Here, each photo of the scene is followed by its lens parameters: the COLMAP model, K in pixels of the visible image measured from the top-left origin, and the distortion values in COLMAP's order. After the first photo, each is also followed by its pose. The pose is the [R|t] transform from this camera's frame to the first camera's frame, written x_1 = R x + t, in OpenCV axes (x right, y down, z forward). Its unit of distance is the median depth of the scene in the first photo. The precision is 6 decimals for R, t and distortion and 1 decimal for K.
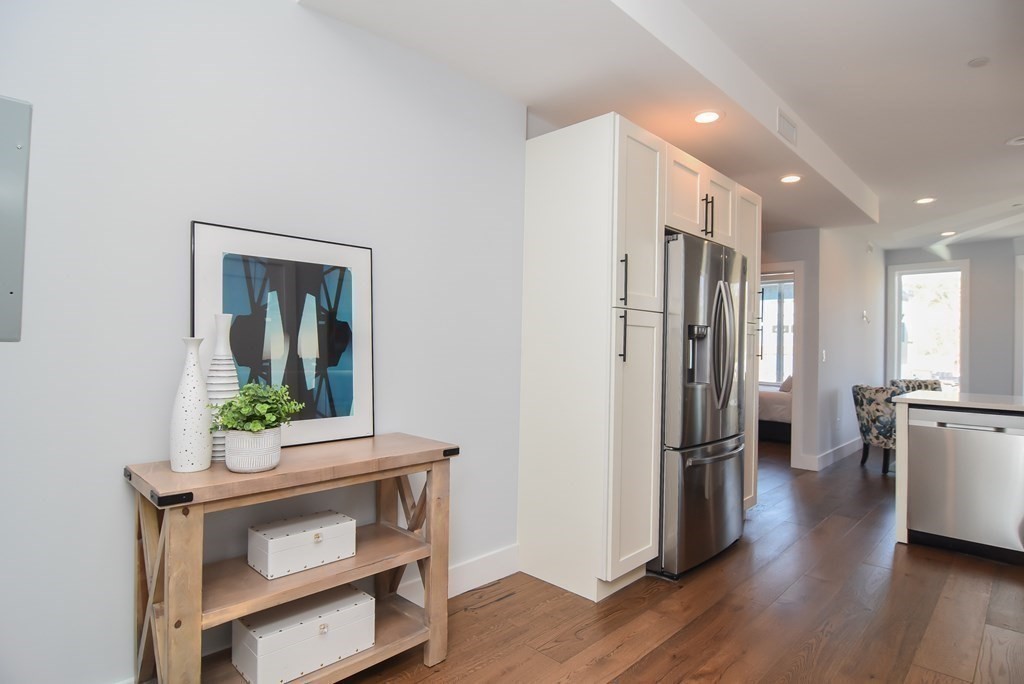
lens RADIAL K [[549.6, 0, 506.3], [0, 549.6, 338.5], [0, 0, 1]] dist [-0.009945, -0.008382]
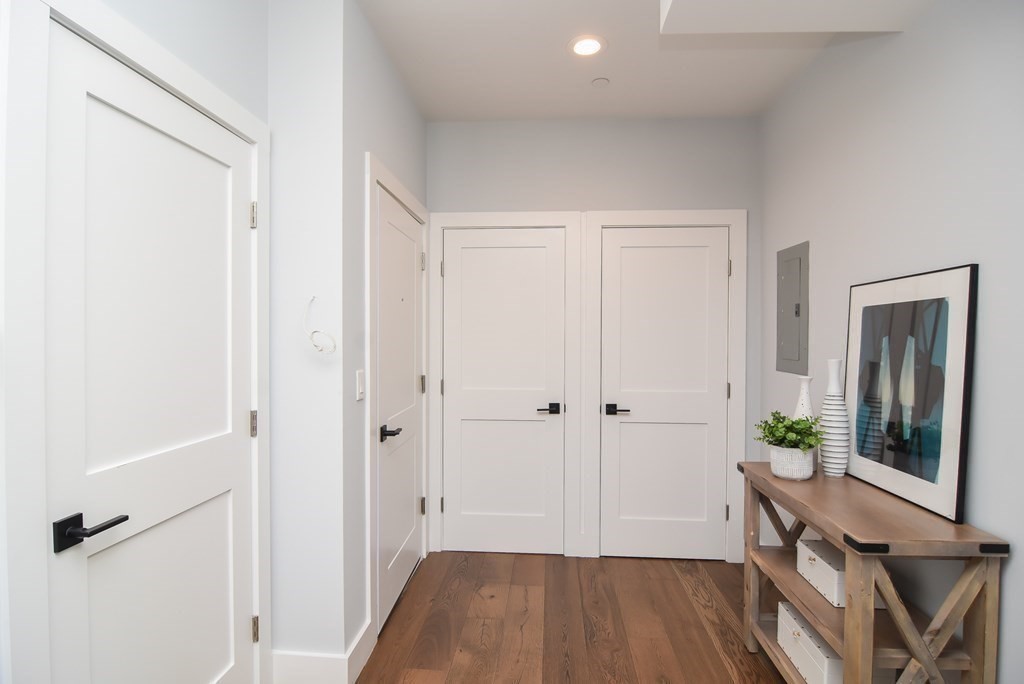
lens RADIAL K [[549.6, 0, 504.9], [0, 549.6, 340.8], [0, 0, 1]] dist [-0.009945, -0.008382]
pose [[-0.763256, -0.020869, -0.645760, 0.427641], [-0.012600, 0.999769, -0.017417, -0.027663], [0.645974, -0.005156, -0.763342, 0.720767]]
